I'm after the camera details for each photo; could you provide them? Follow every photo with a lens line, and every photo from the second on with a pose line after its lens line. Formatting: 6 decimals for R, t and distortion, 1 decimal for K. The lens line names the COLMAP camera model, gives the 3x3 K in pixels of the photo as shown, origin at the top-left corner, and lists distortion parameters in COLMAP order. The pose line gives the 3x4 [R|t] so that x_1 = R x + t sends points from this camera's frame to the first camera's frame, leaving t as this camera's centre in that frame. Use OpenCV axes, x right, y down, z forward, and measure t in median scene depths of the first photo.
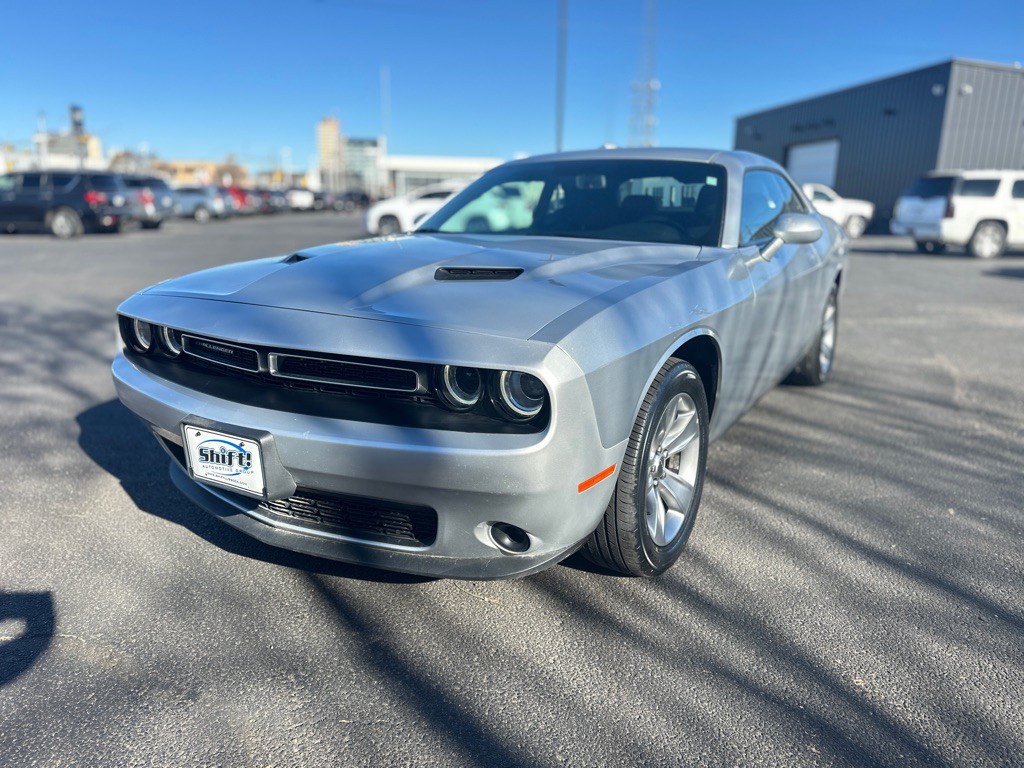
lens RADIAL K [[726.8, 0, 512.0], [0, 726.8, 384.0], [0, 0, 1]] dist [0.083083, -0.106855]
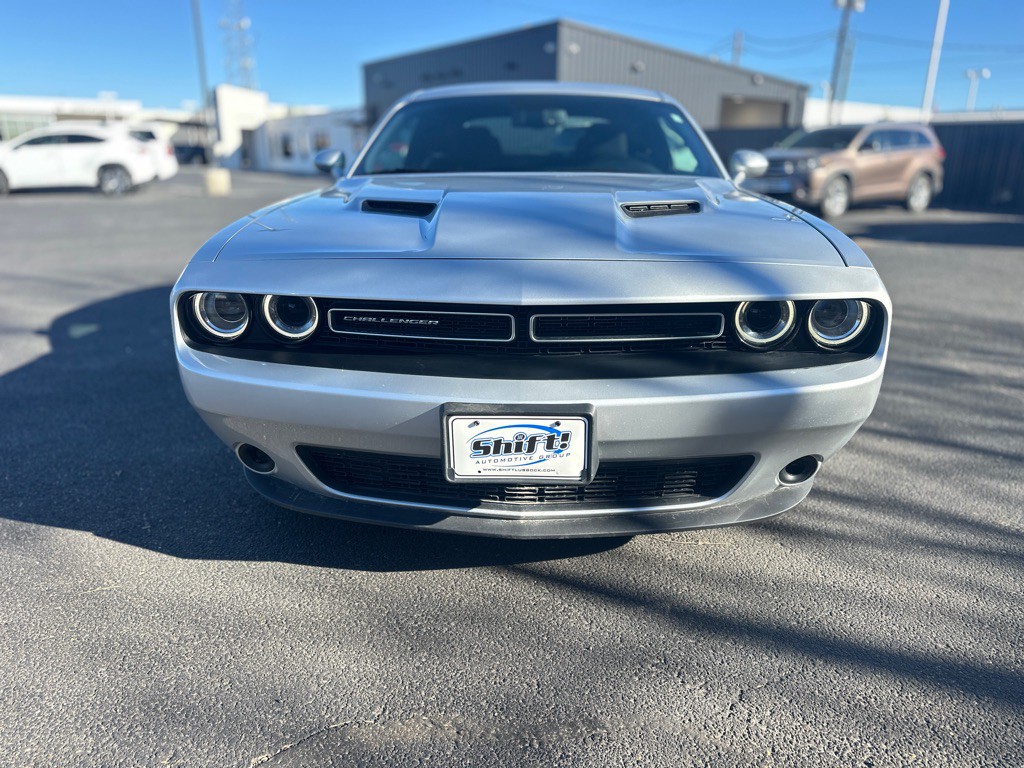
lens RADIAL K [[734.0, 0, 503.1], [0, 734.0, 379.2], [0, 0, 1]] dist [0.039611, -0.049498]
pose [[0.879443, -0.147792, 0.452479, -0.746361], [0.121988, 0.988810, 0.085875, -0.046216], [-0.460107, -0.020326, 0.887631, 0.260280]]
